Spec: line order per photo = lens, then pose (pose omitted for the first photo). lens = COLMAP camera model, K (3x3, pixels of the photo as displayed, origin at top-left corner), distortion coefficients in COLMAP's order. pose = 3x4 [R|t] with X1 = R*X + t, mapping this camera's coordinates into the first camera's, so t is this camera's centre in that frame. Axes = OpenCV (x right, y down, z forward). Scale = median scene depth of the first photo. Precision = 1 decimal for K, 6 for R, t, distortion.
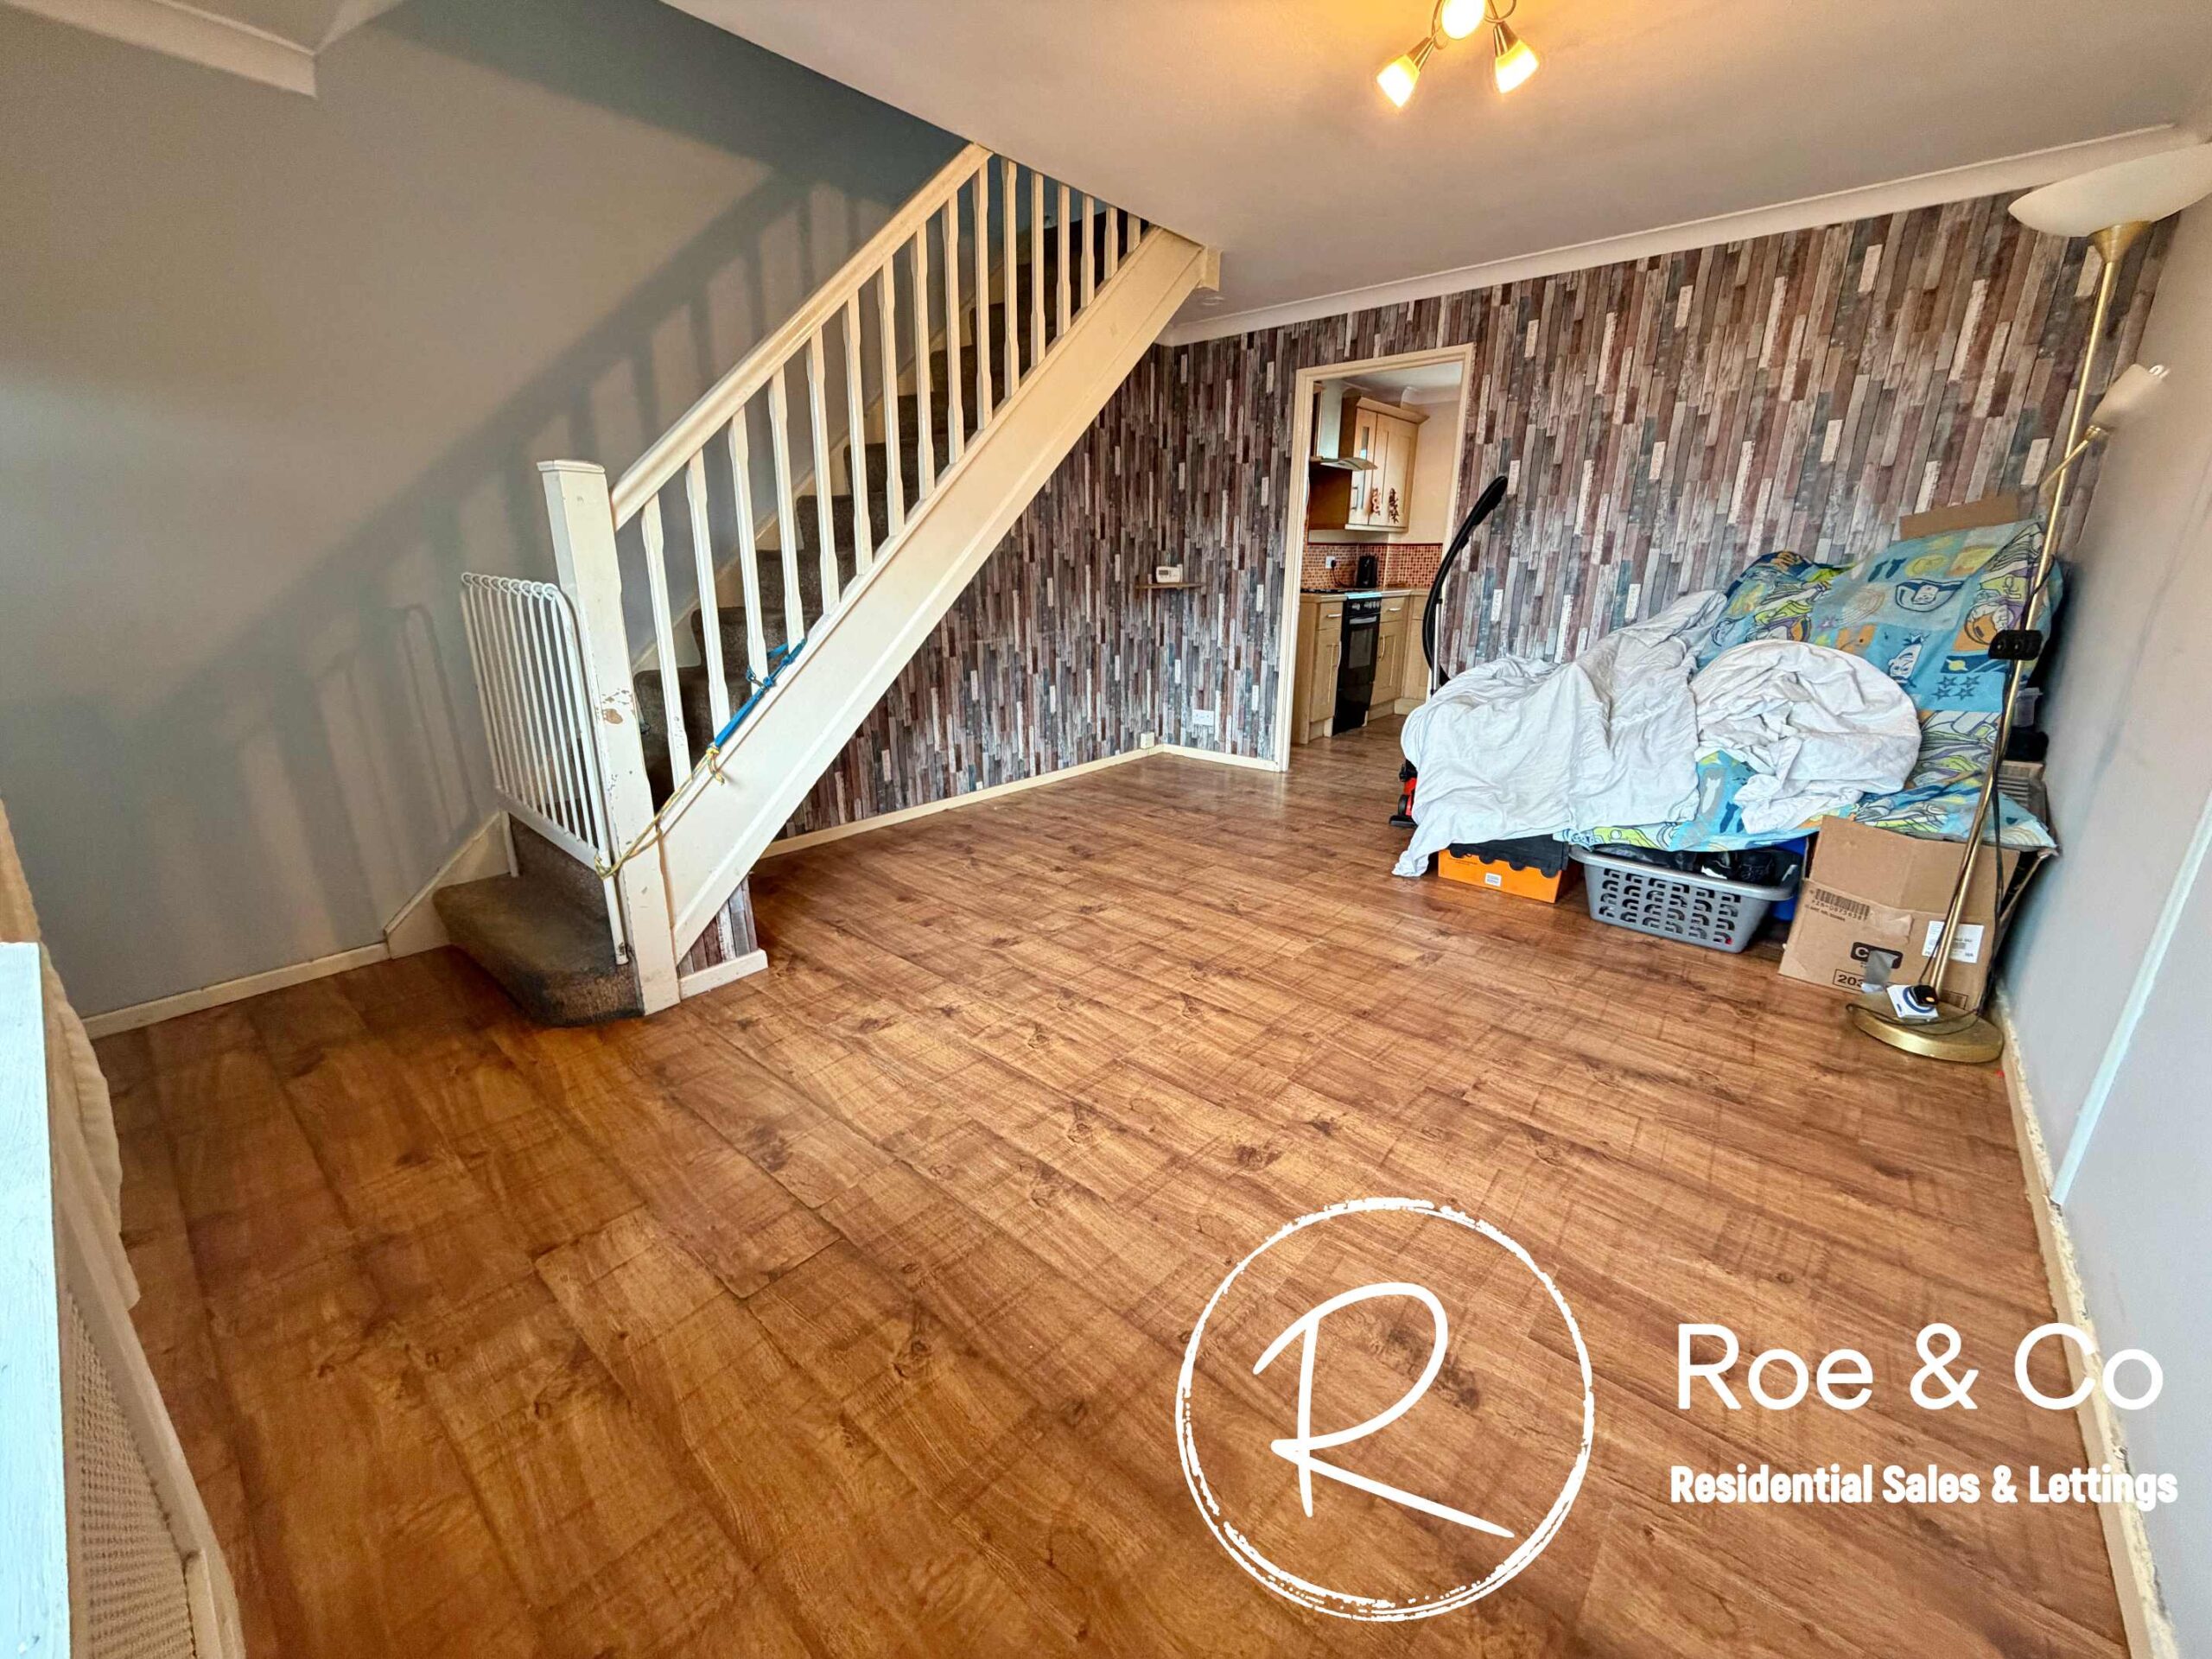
lens RADIAL K [[881.2, 0, 1099.3], [0, 881.2, 827.8], [0, 0, 1]] dist [0.000505, -0.000243]
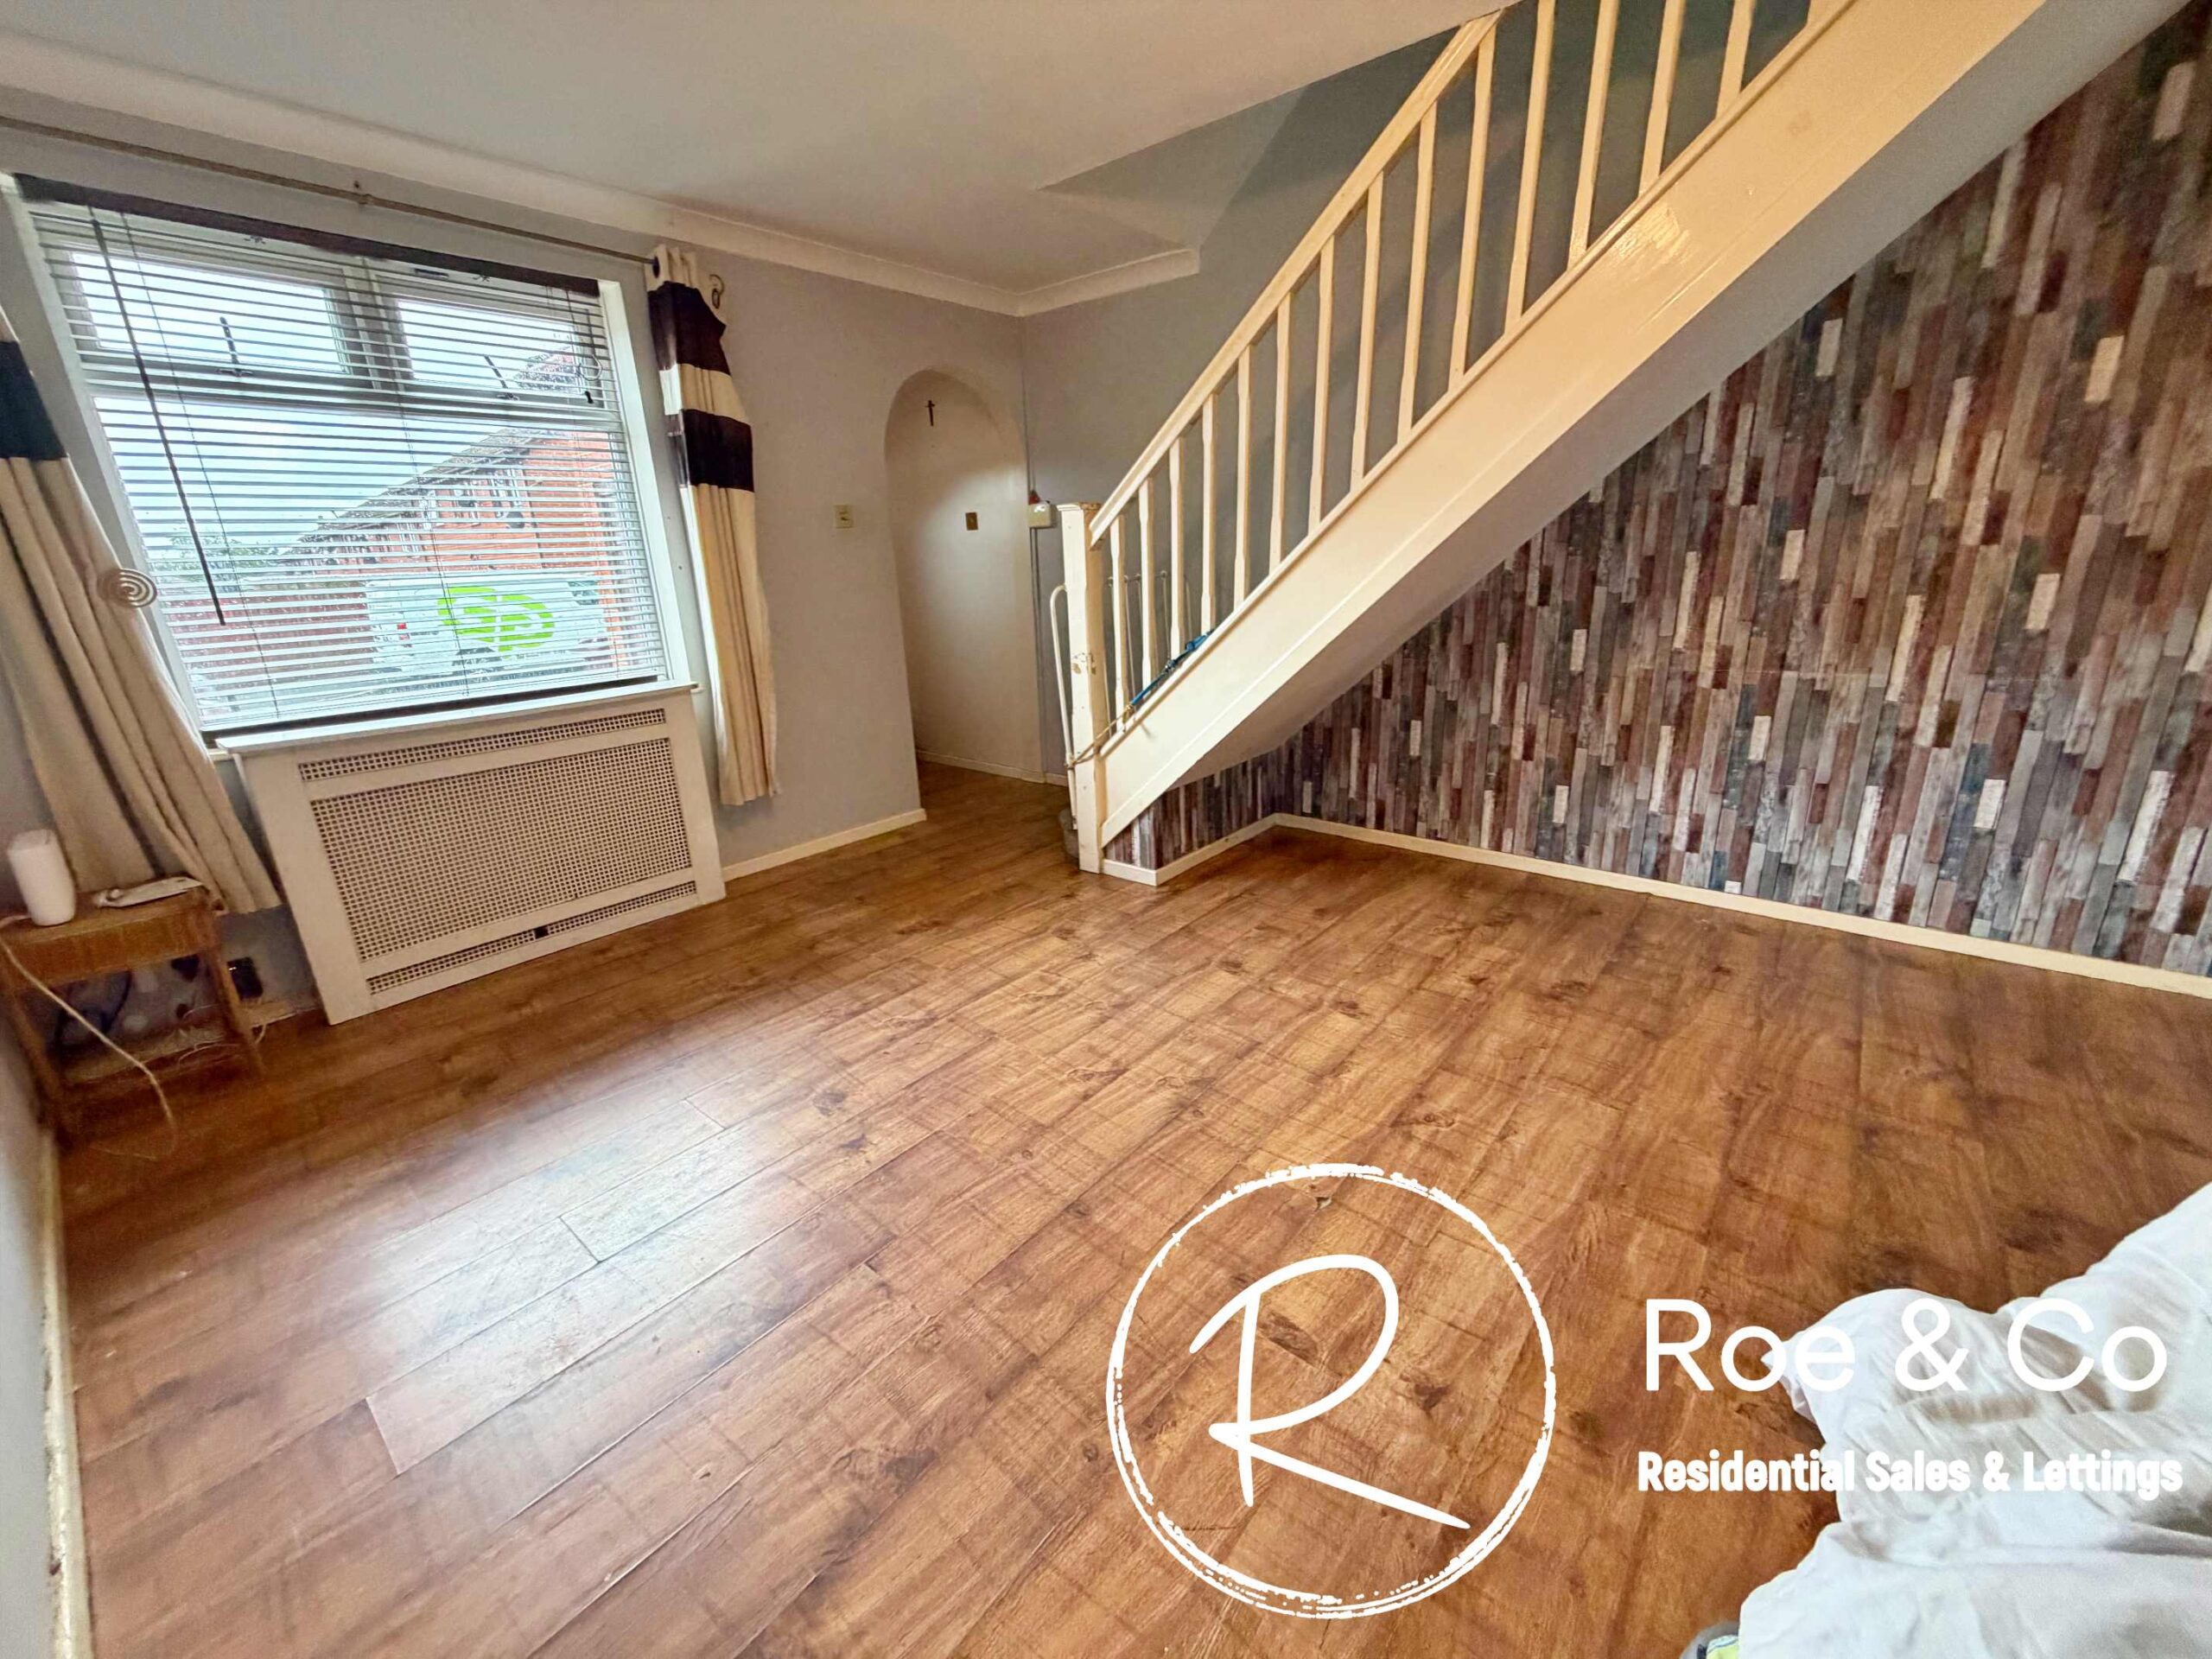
lens RADIAL K [[879.0, 0, 1091.1], [0, 879.0, 830.5], [0, 0, 1]] dist [0.000277, -0.000026]
pose [[0.007936, 0.301542, -0.953420, 0.758762], [-0.260779, 0.921081, 0.289143, -0.242160], [0.965366, 0.246337, 0.085946, 0.744453]]
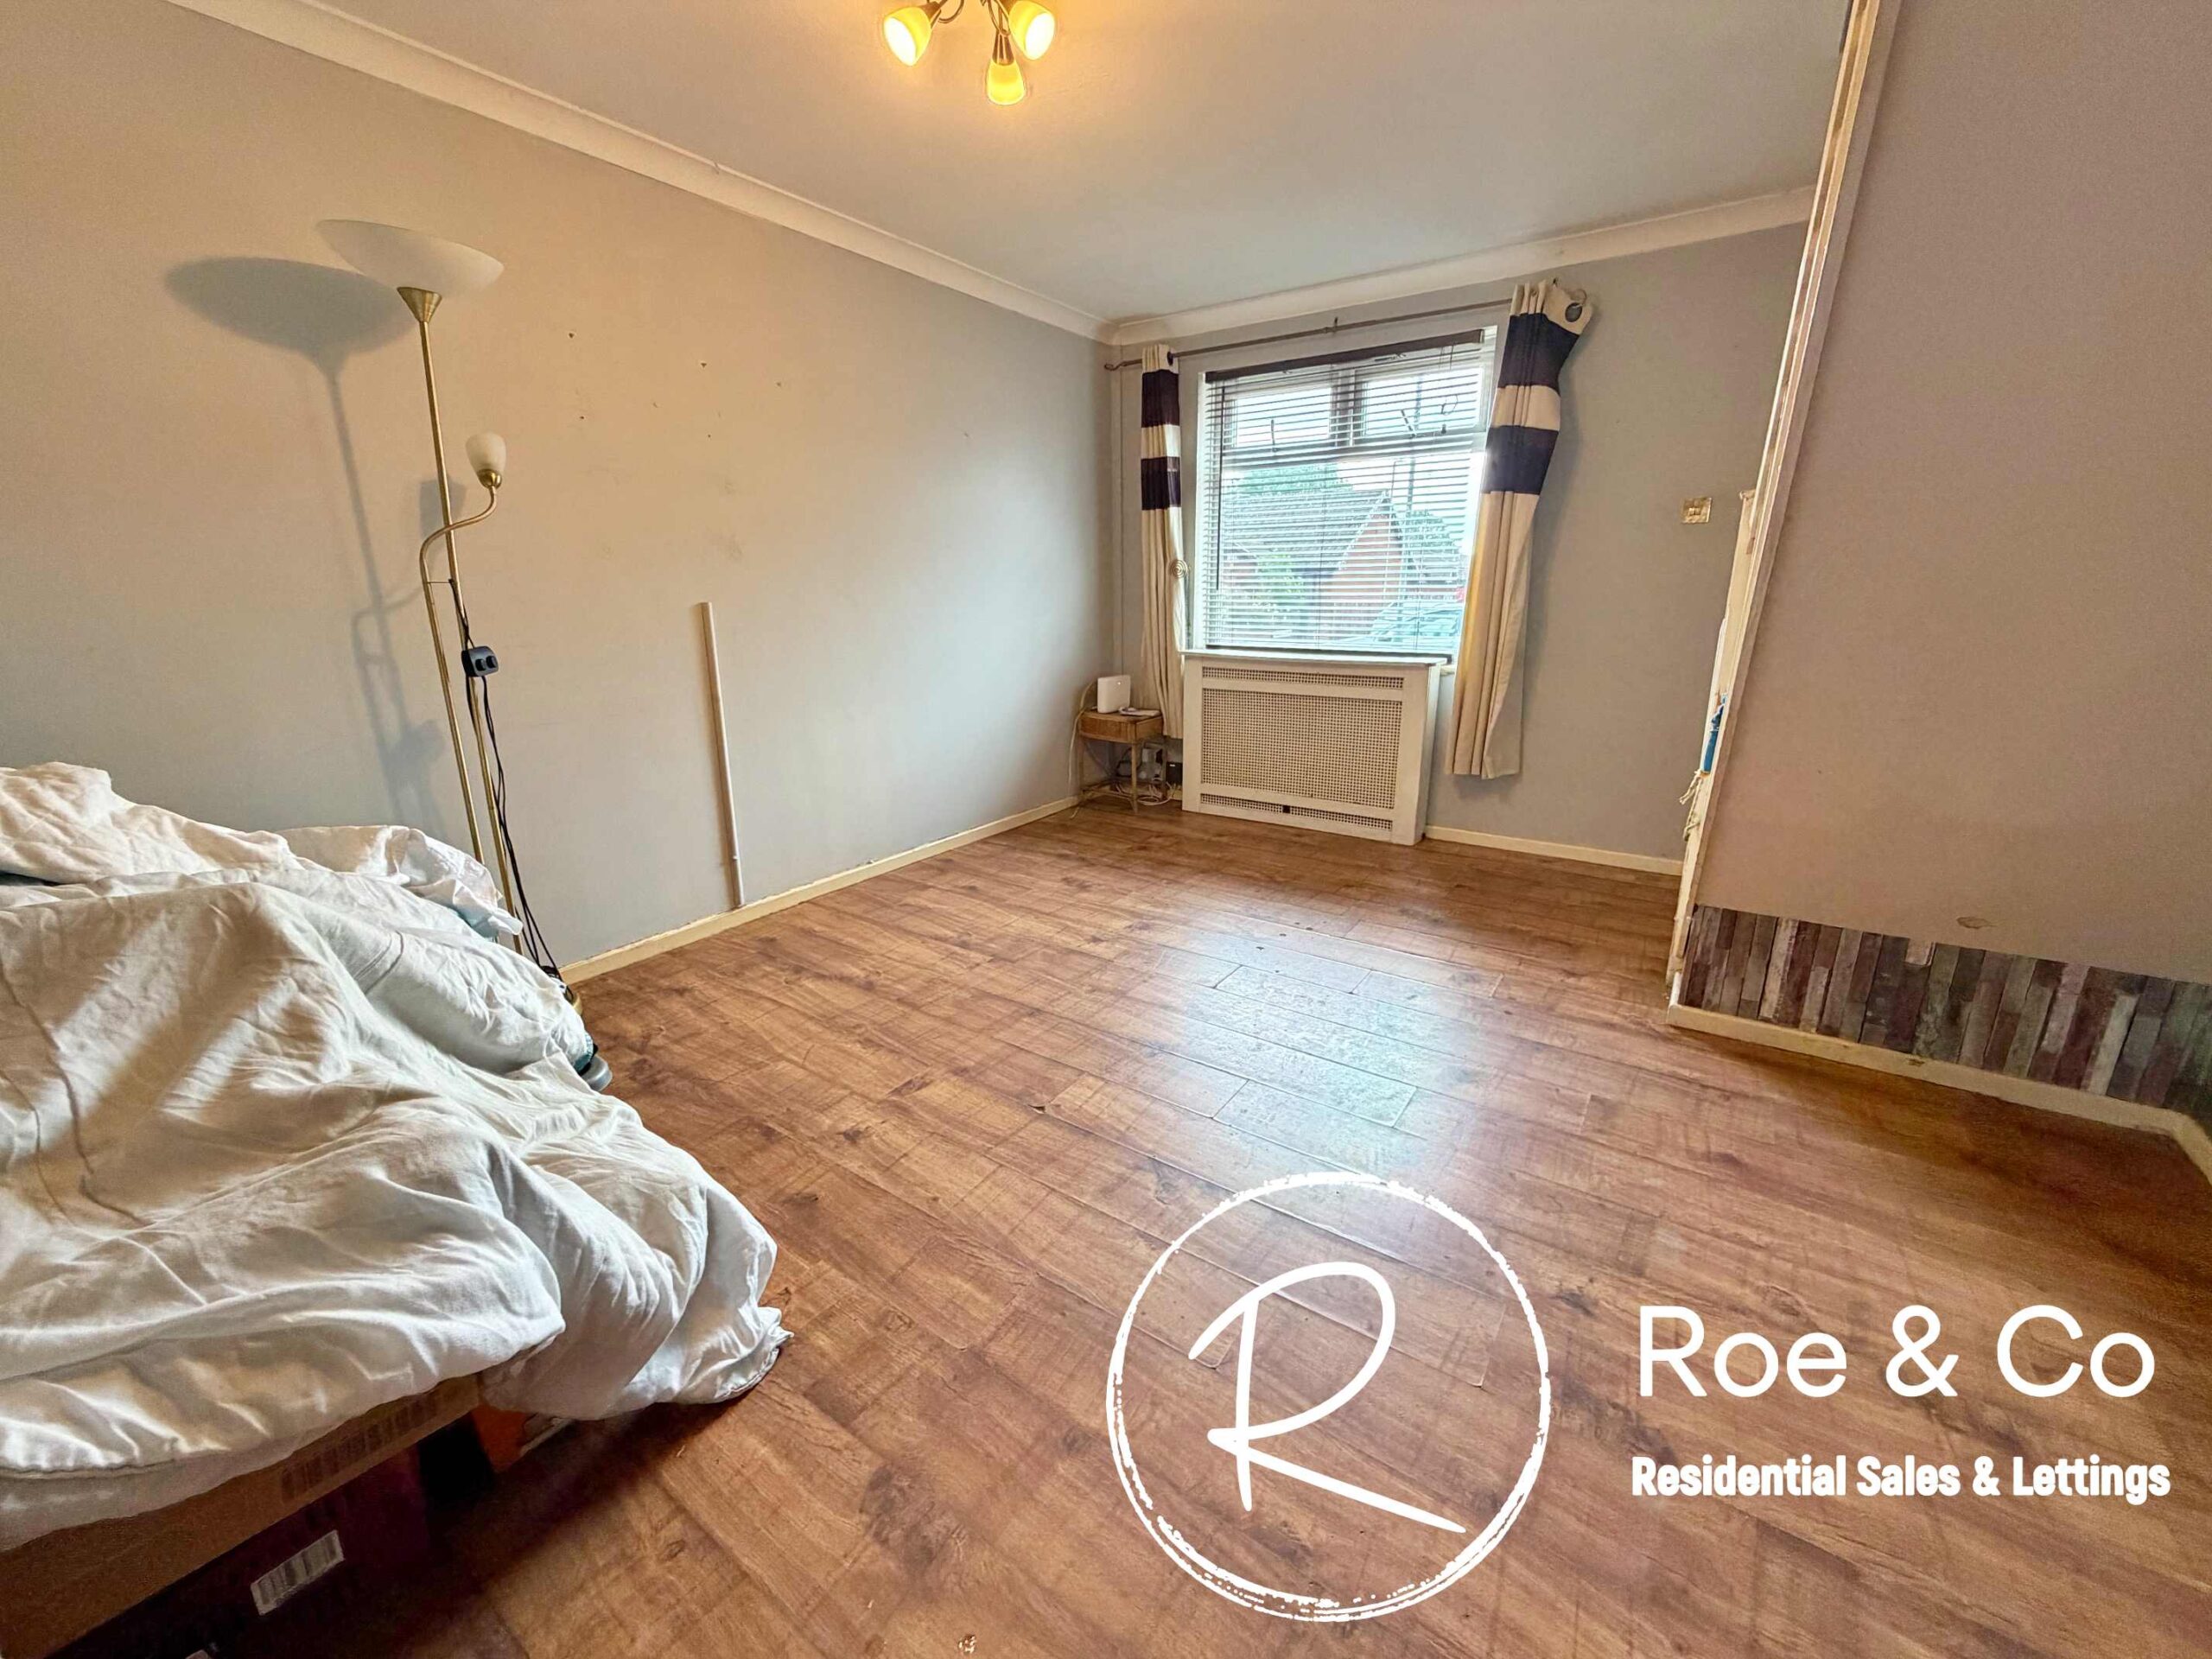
lens RADIAL K [[871.4, 0, 1106.0], [0, 871.4, 829.5], [0, 0, 1]] dist [-0.000124, -0.000013]
pose [[-0.993572, 0.039958, -0.105915, 0.269056], [-0.024567, 0.837222, 0.546311, -0.458185], [0.110504, 0.545401, -0.830859, 1.493480]]
